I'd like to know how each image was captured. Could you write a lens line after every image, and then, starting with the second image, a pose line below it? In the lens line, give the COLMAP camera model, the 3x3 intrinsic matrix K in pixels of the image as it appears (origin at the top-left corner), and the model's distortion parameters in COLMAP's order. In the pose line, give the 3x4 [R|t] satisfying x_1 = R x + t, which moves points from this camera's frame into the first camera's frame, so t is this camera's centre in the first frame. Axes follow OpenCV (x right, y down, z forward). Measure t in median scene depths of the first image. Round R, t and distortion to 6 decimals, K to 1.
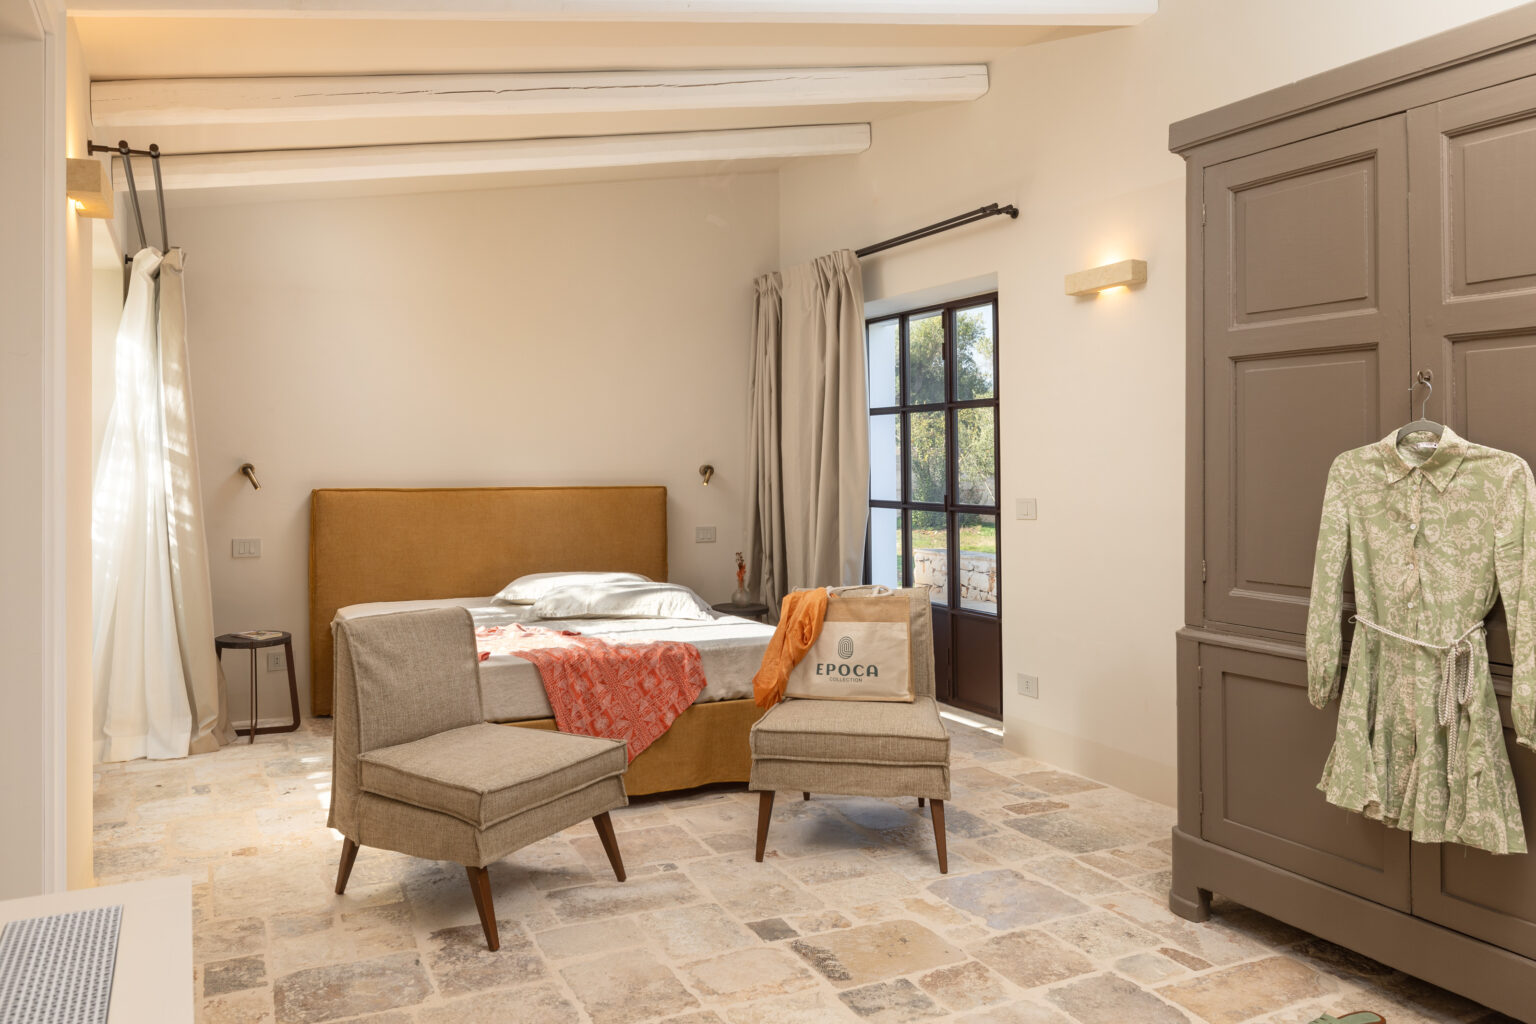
lens RADIAL K [[1089.6, 0, 768.0], [0, 1089.6, 512.0], [0, 0, 1]] dist [0.000656, 0.000270]
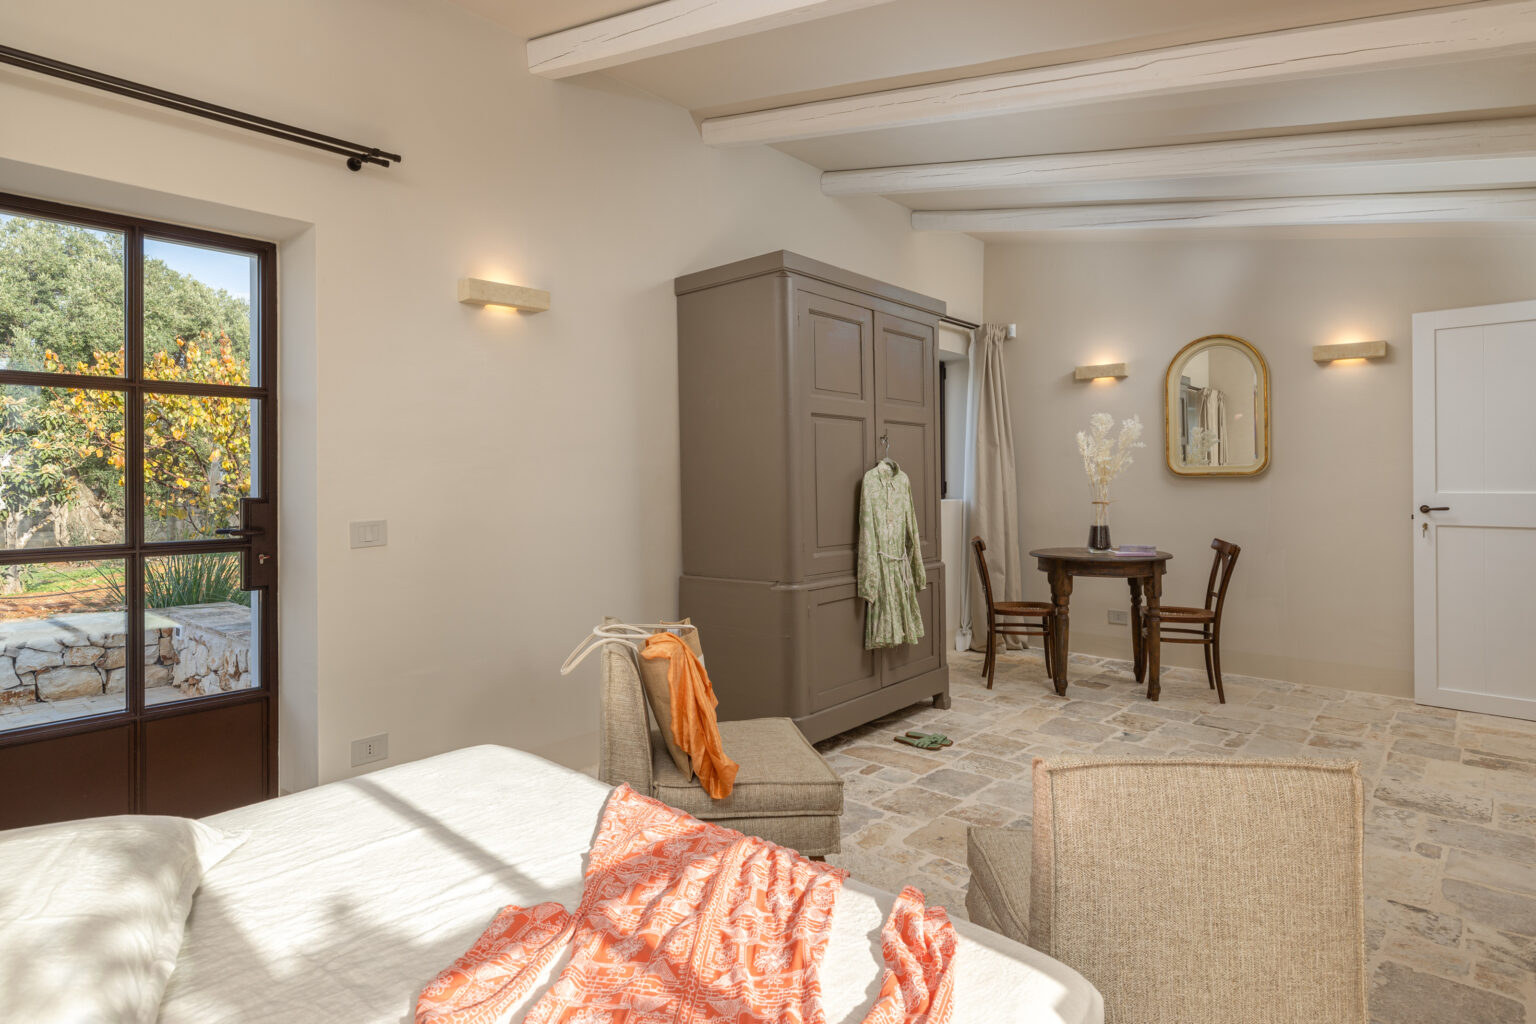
lens RADIAL K [[807.2, 0, 768.0], [0, 807.2, 512.0], [0, 0, 1]] dist [-0.024299, 0.000059]
pose [[-0.343389, -0.033881, 0.938582, -0.734130], [0.045222, 0.997594, 0.052556, -0.063445], [-0.938104, 0.060491, -0.341030, 1.575309]]
